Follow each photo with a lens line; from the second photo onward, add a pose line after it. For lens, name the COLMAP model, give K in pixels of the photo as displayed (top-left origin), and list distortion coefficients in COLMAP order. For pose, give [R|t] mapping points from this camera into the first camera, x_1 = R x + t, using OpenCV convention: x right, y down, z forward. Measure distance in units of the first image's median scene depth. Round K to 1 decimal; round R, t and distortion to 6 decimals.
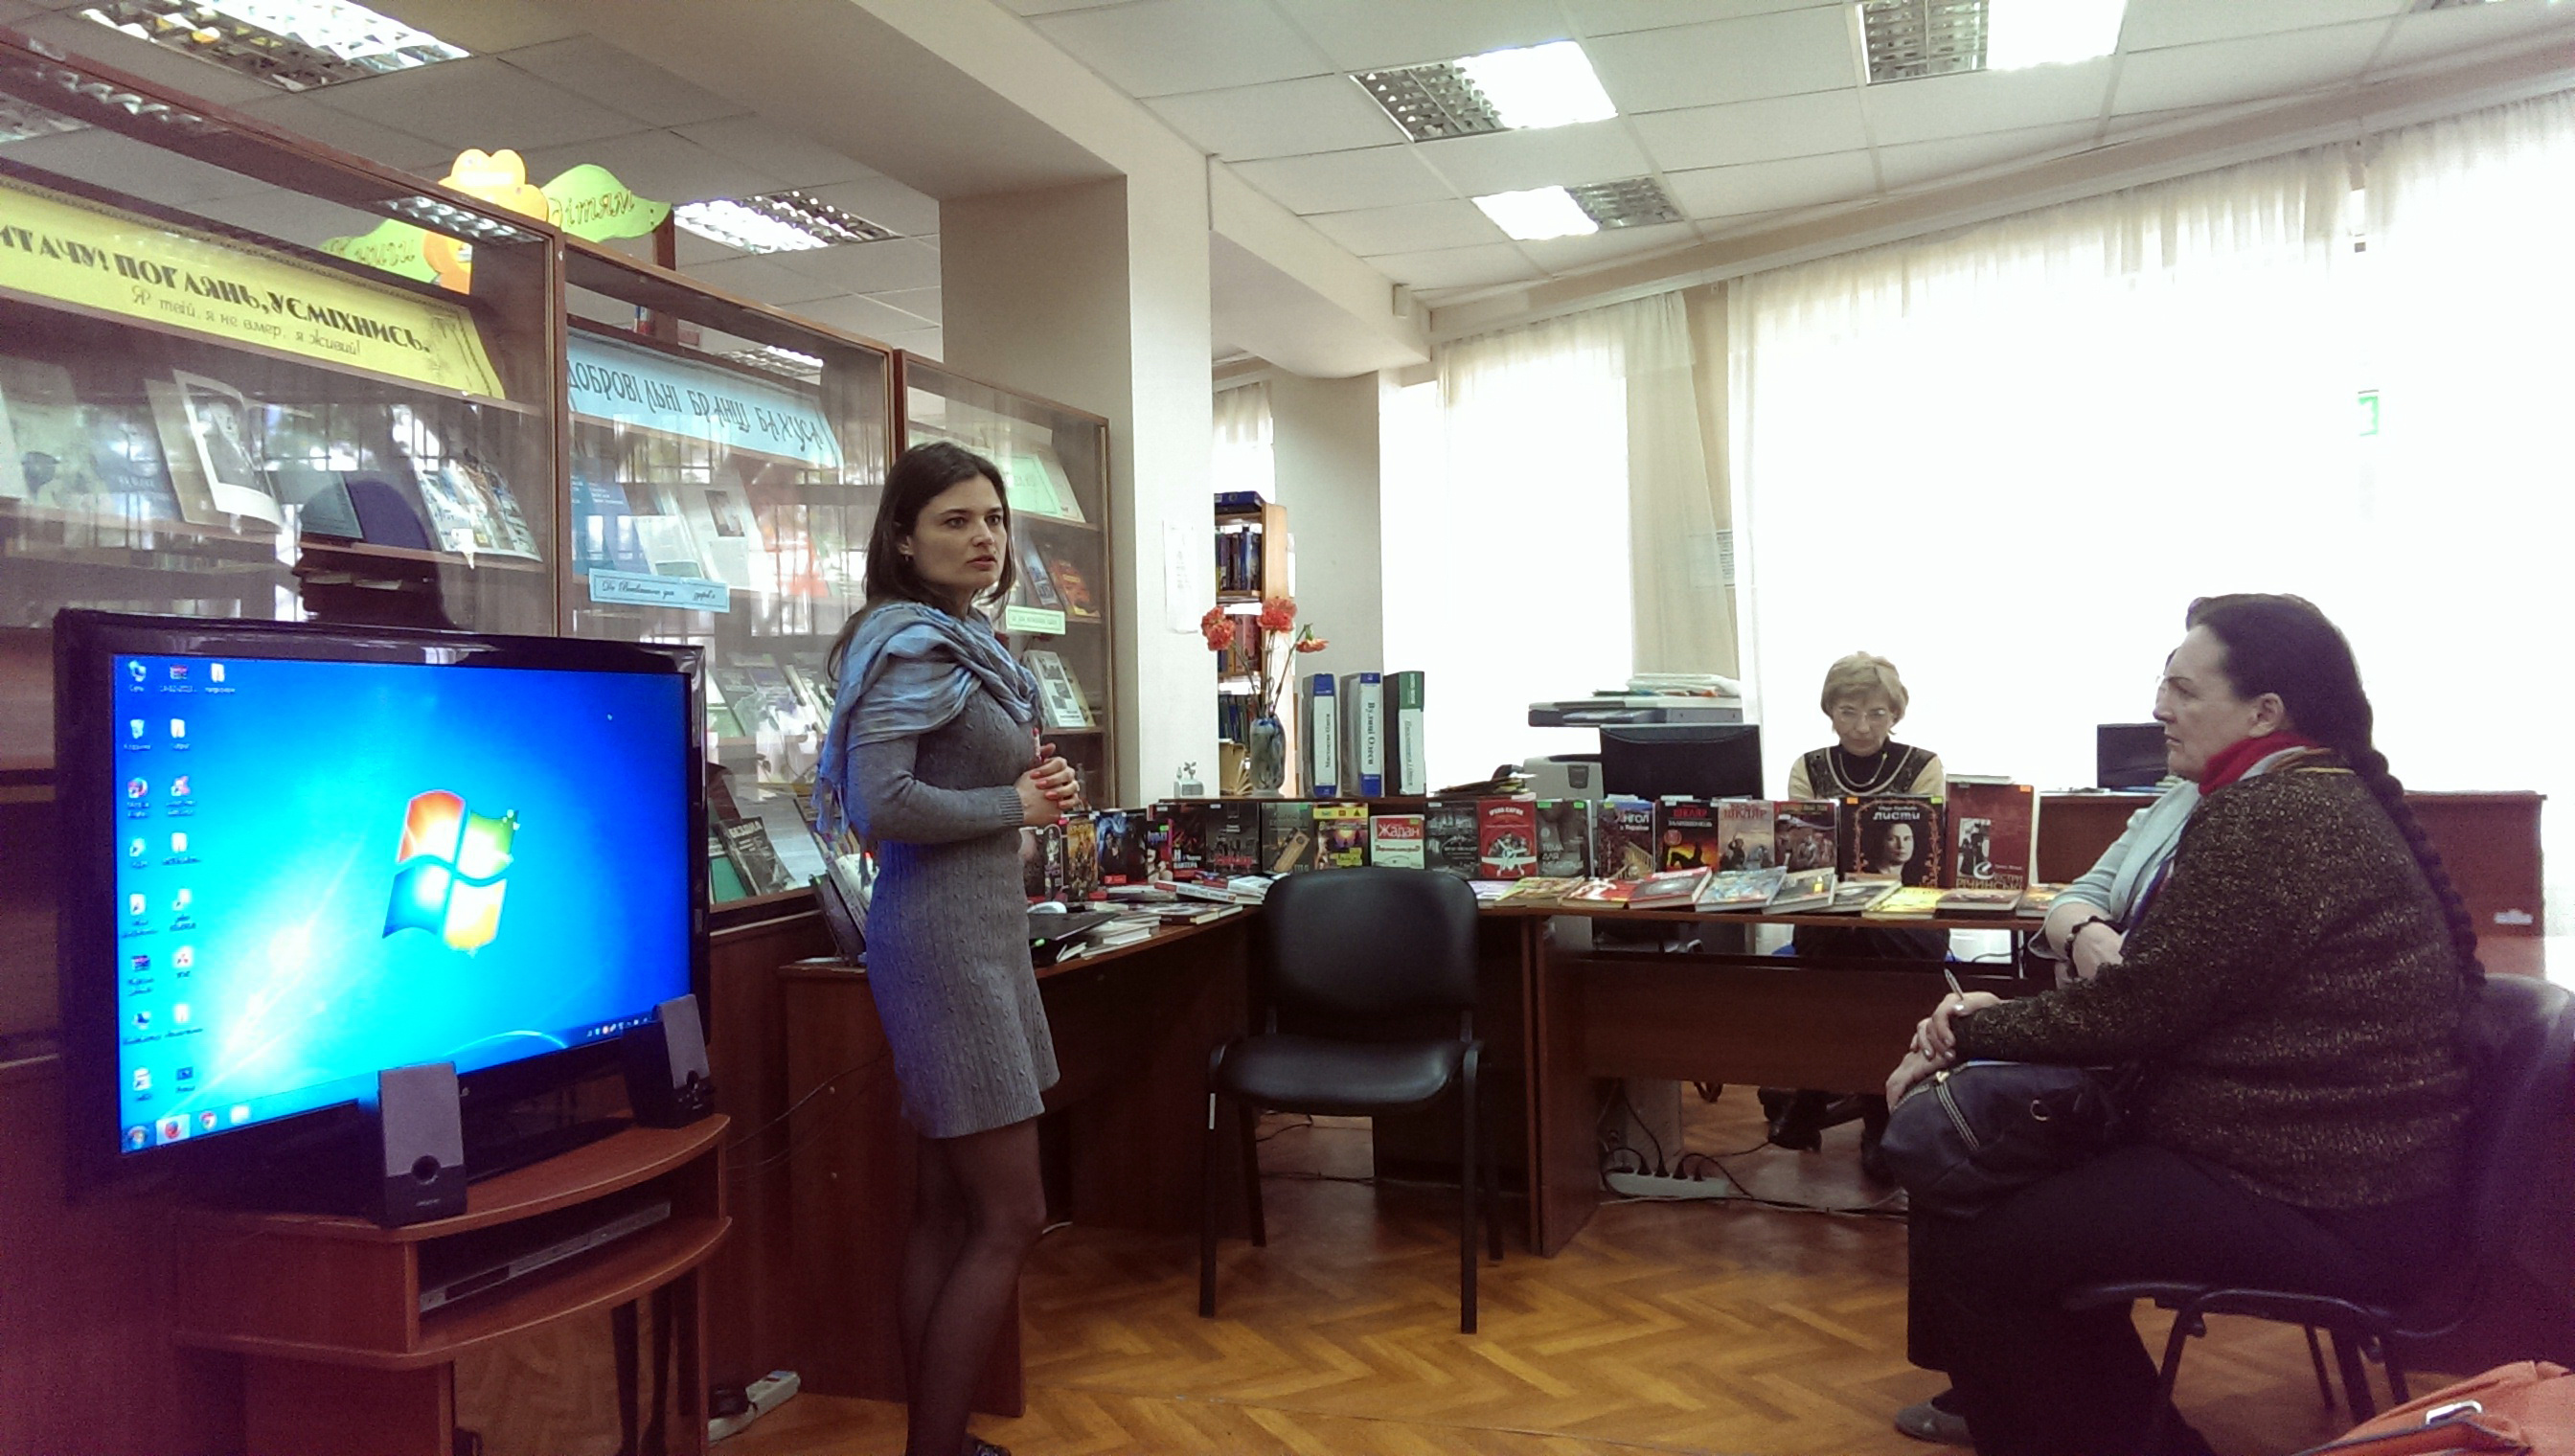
lens RADIAL K [[1826.3, 0, 1267.7], [0, 1826.3, 706.3], [0, 0, 1]] dist [0.086002, -0.114823]
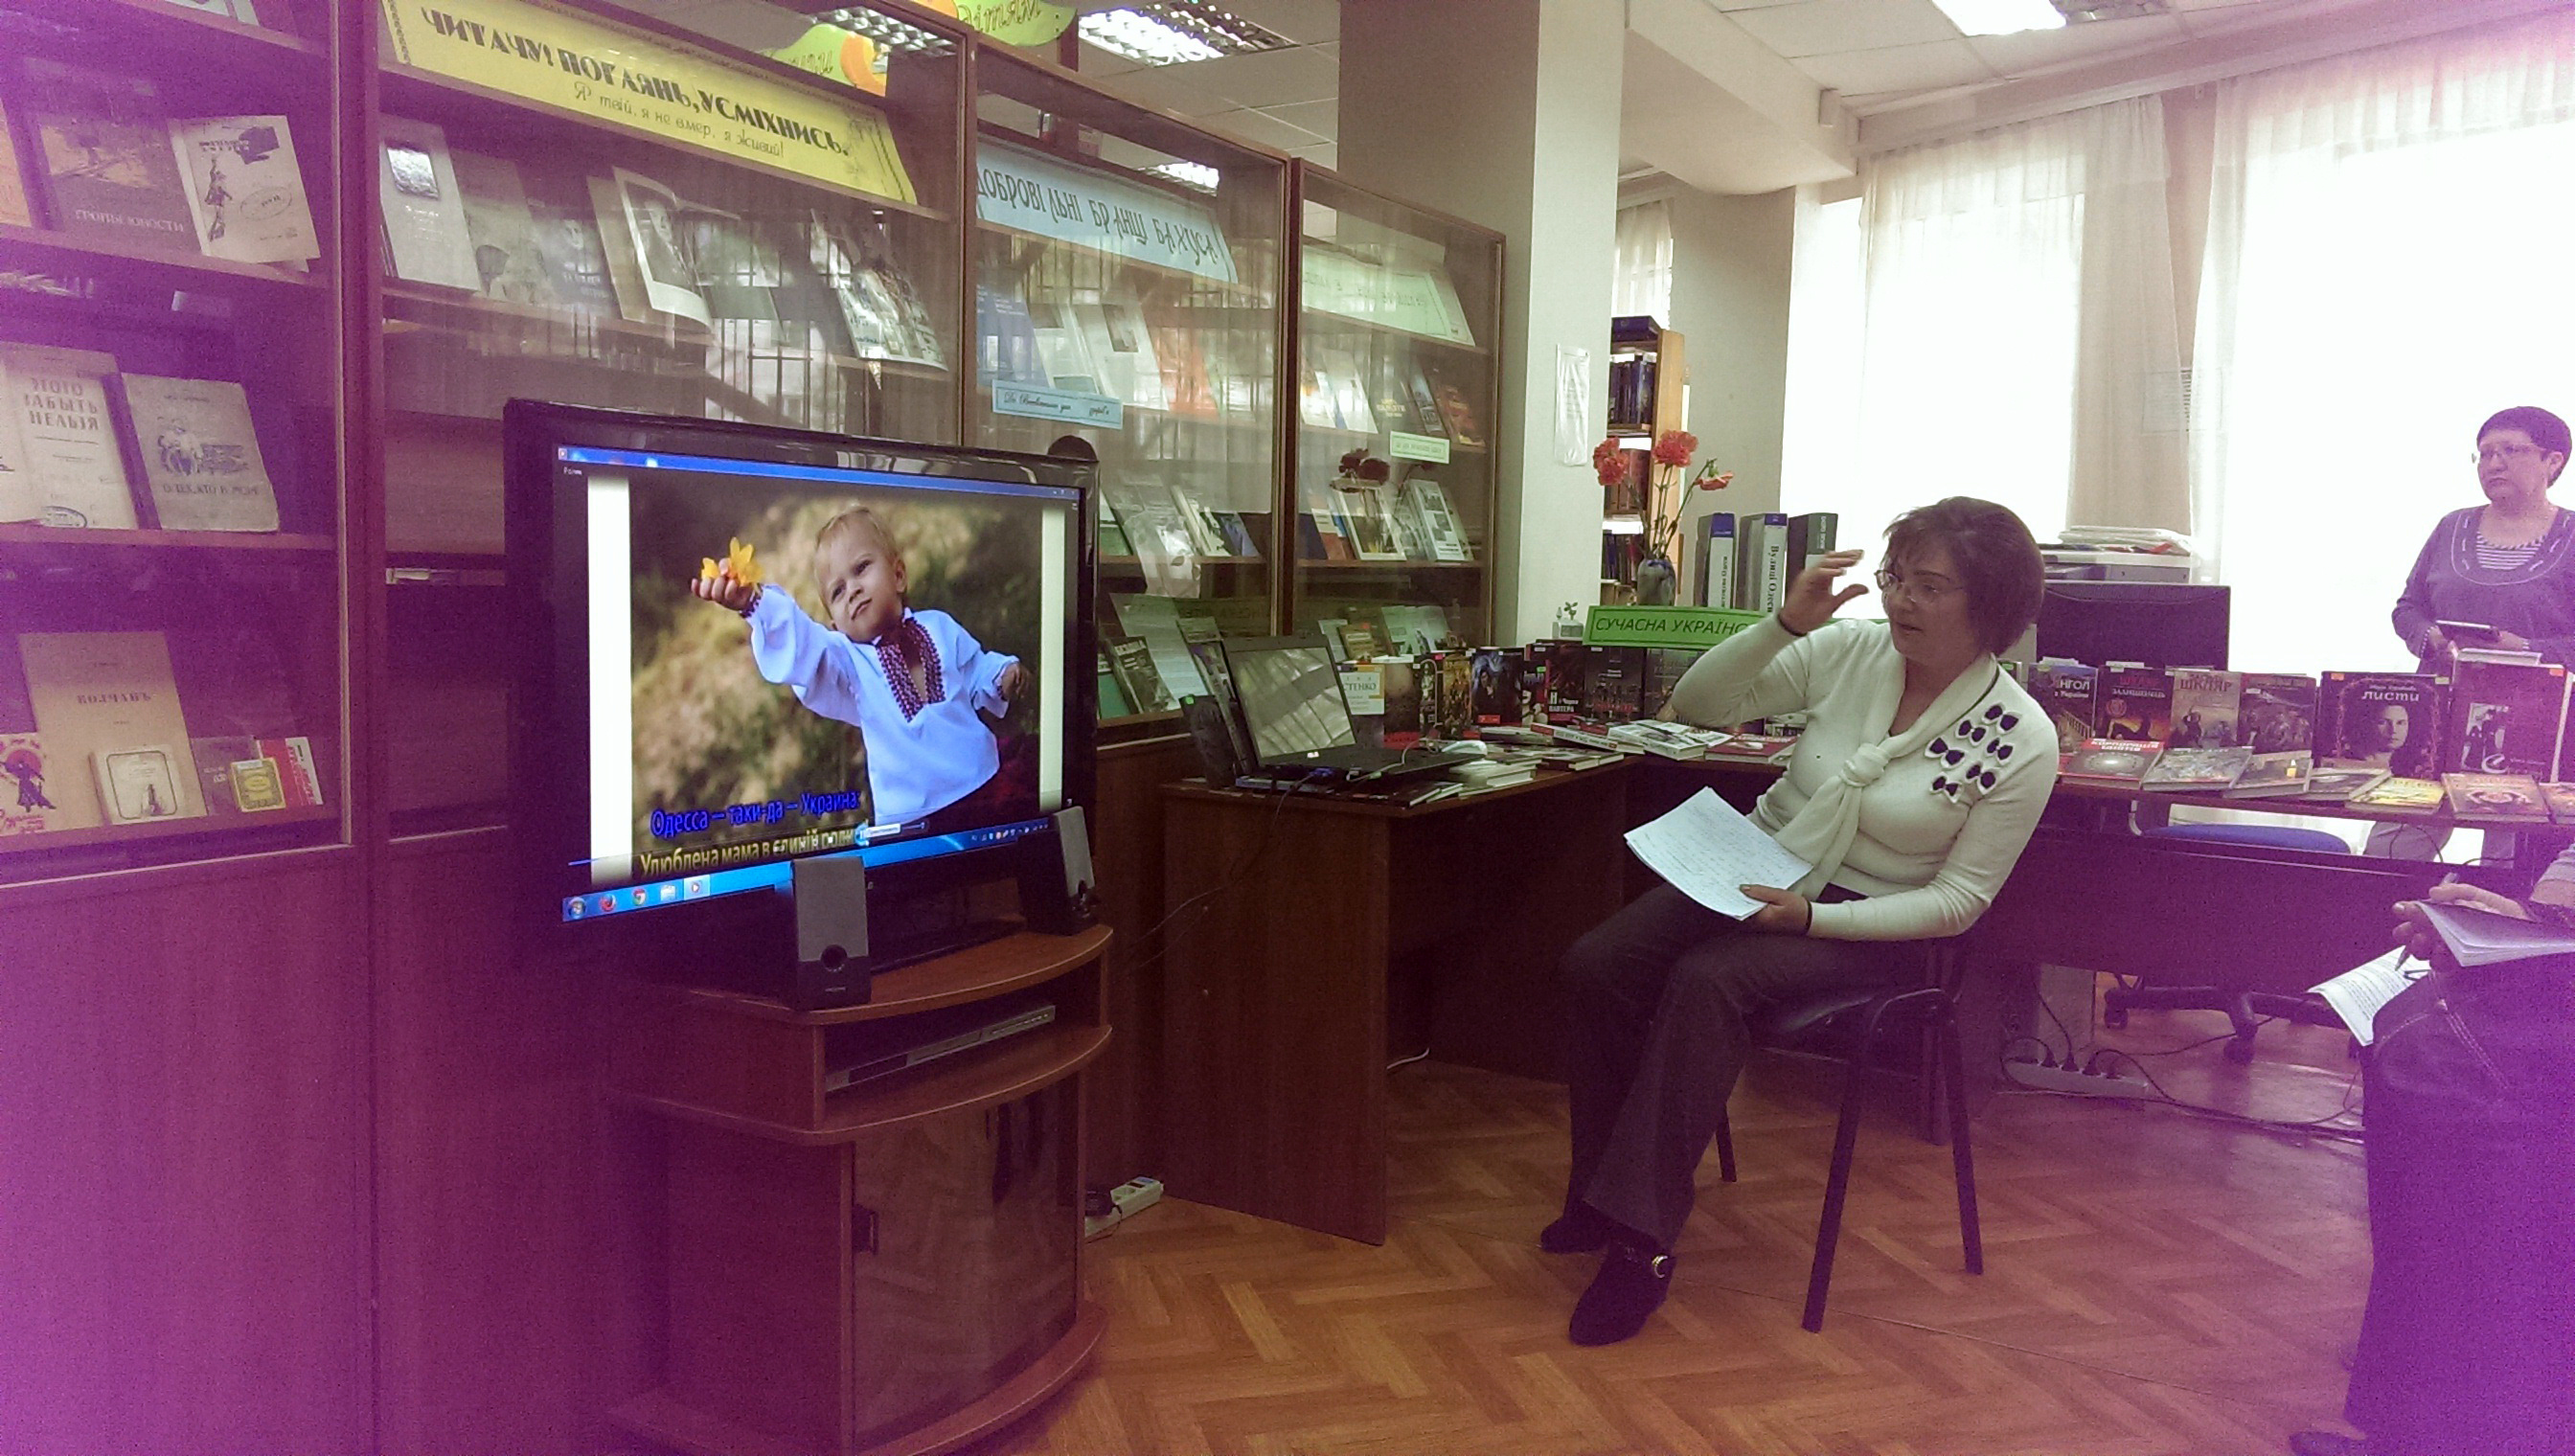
lens RADIAL K [[1826.3, 0, 1267.1], [0, 1826.3, 706.6], [0, 0, 1]] dist [0.086002, -0.114823]
pose [[0.980033, 0.056021, -0.190780, -0.015218], [-0.038839, 0.994941, 0.092644, 0.002959], [0.195005, -0.083385, 0.977251, 0.029253]]
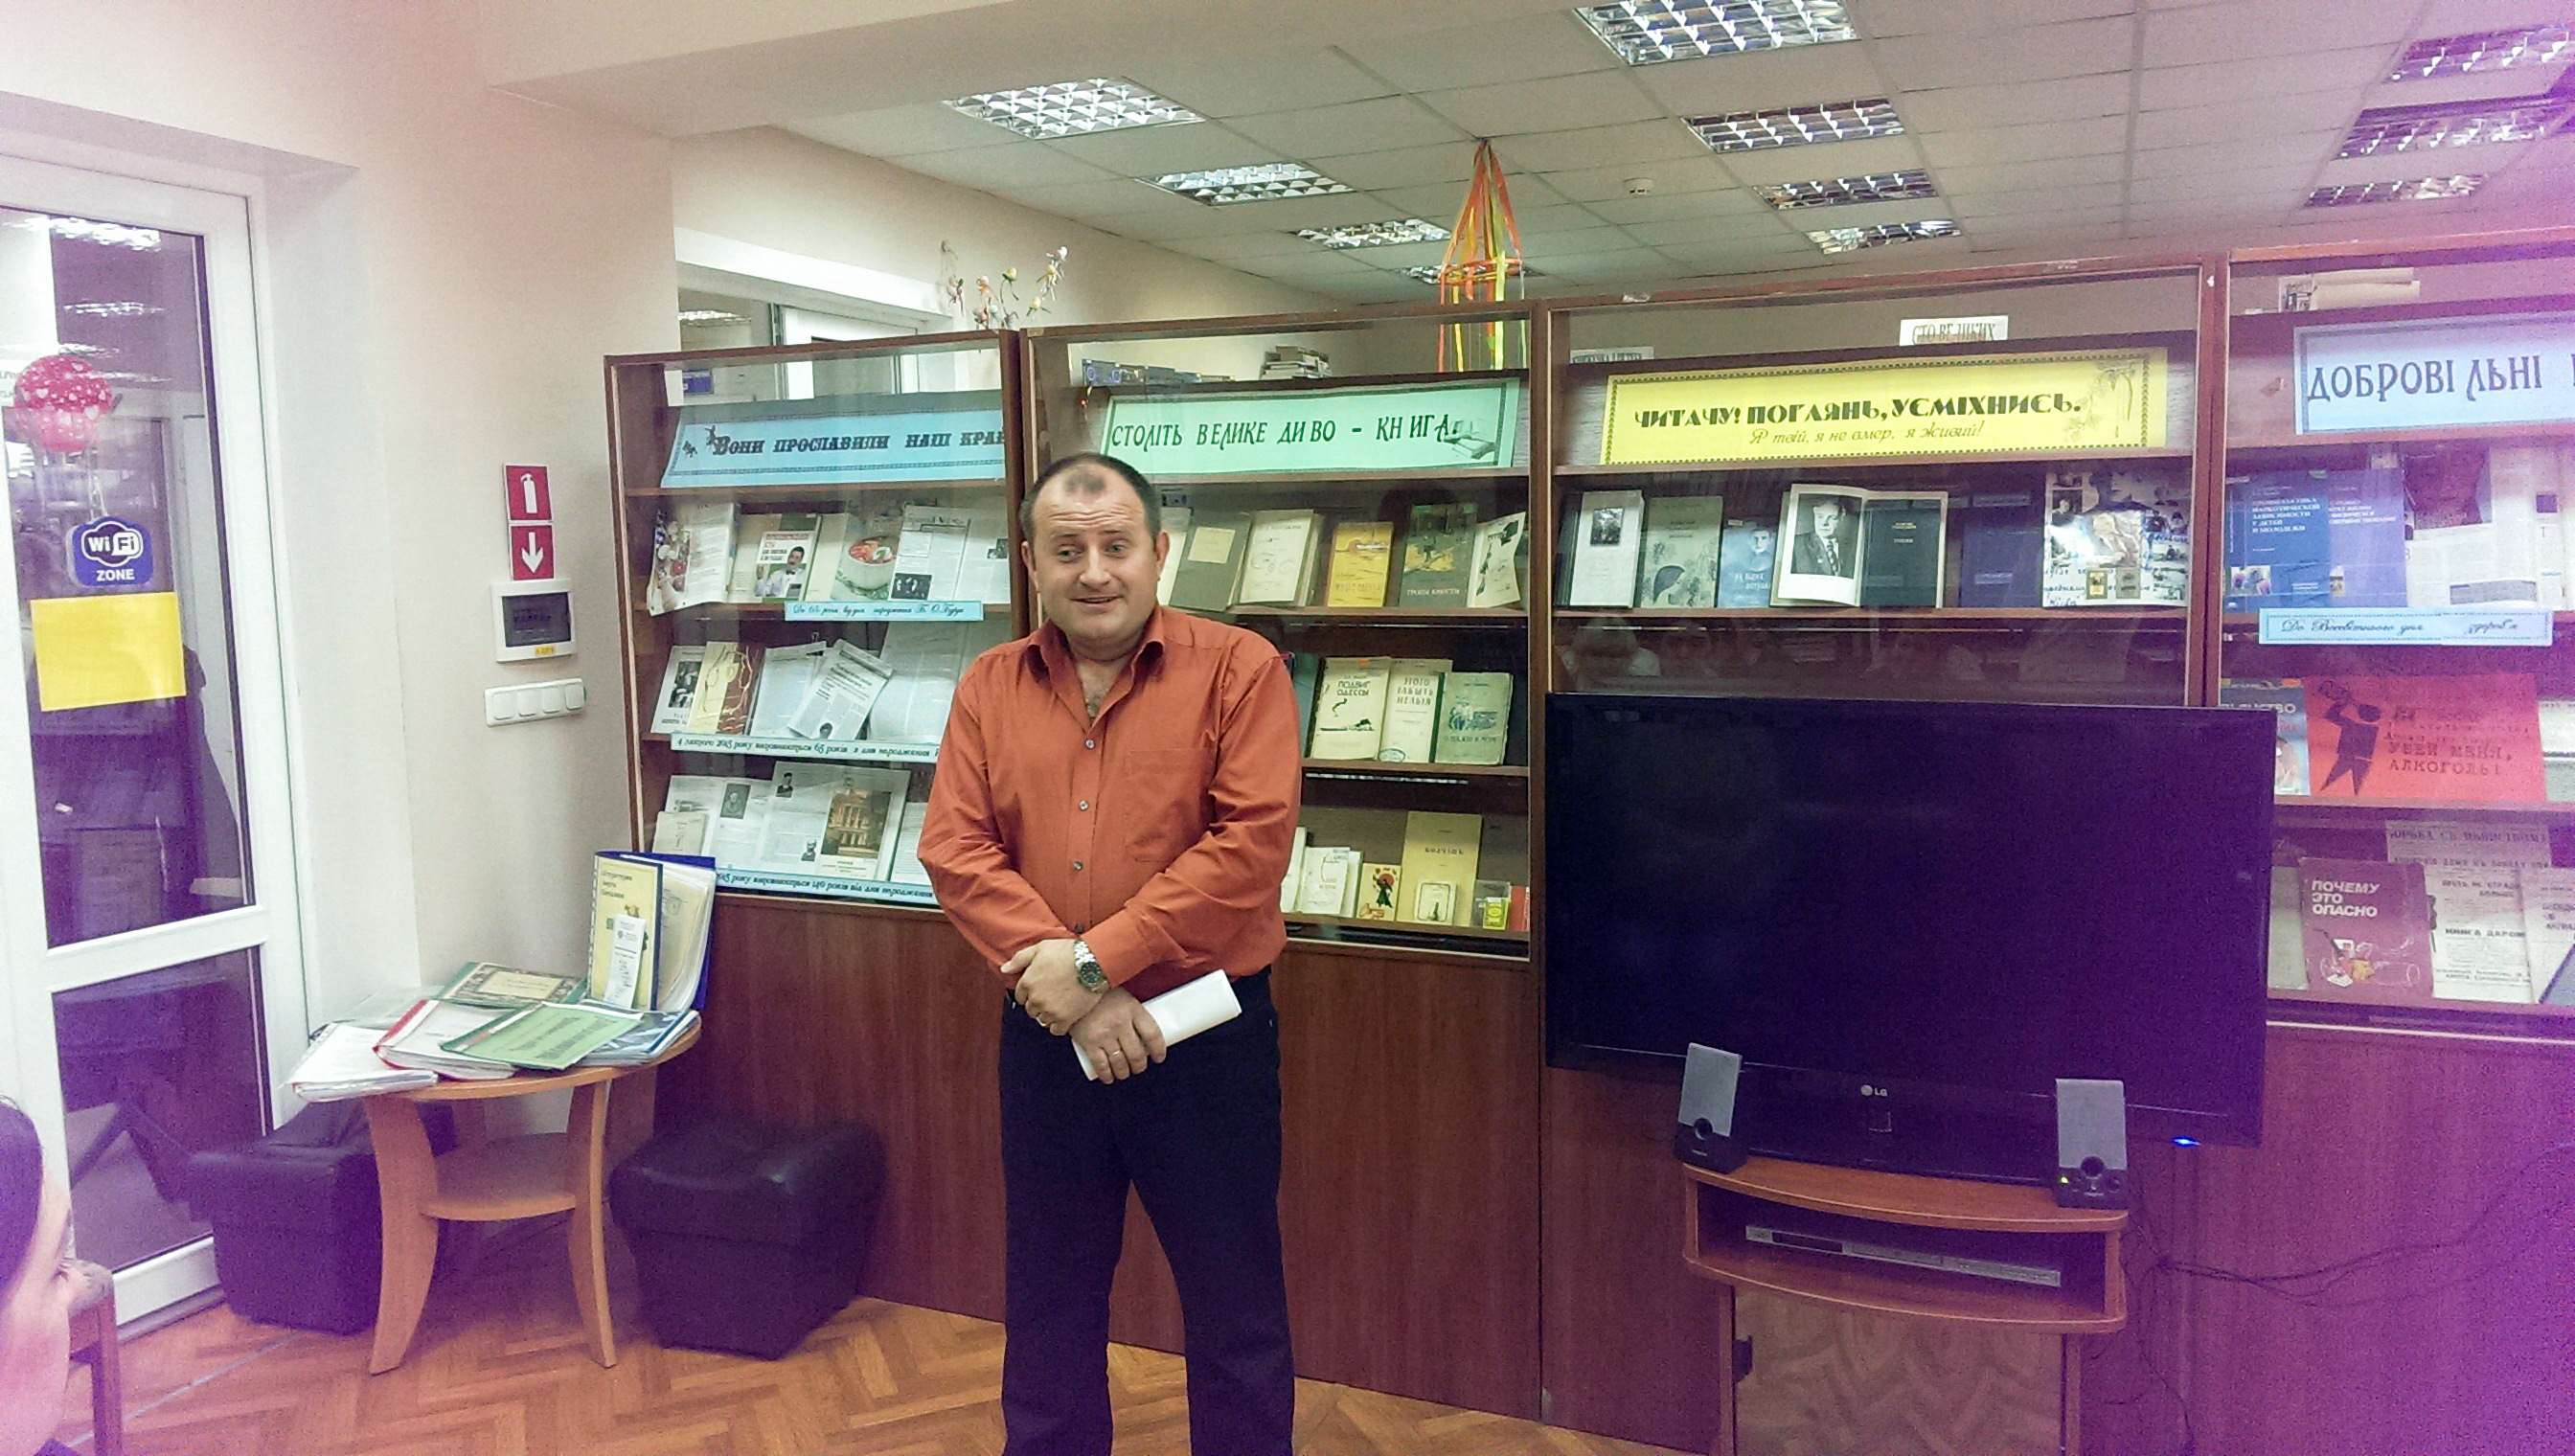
lens RADIAL K [[1826.3, 0, 1241.5], [0, 1826.3, 697.6], [0, 0, 1]] dist [0.086002, -0.114823]
pose [[-0.072211, 0.102819, -0.992075, 0.431223], [0.027717, 0.994495, 0.101053, -0.100117], [0.997004, -0.020200, -0.074663, 0.405031]]
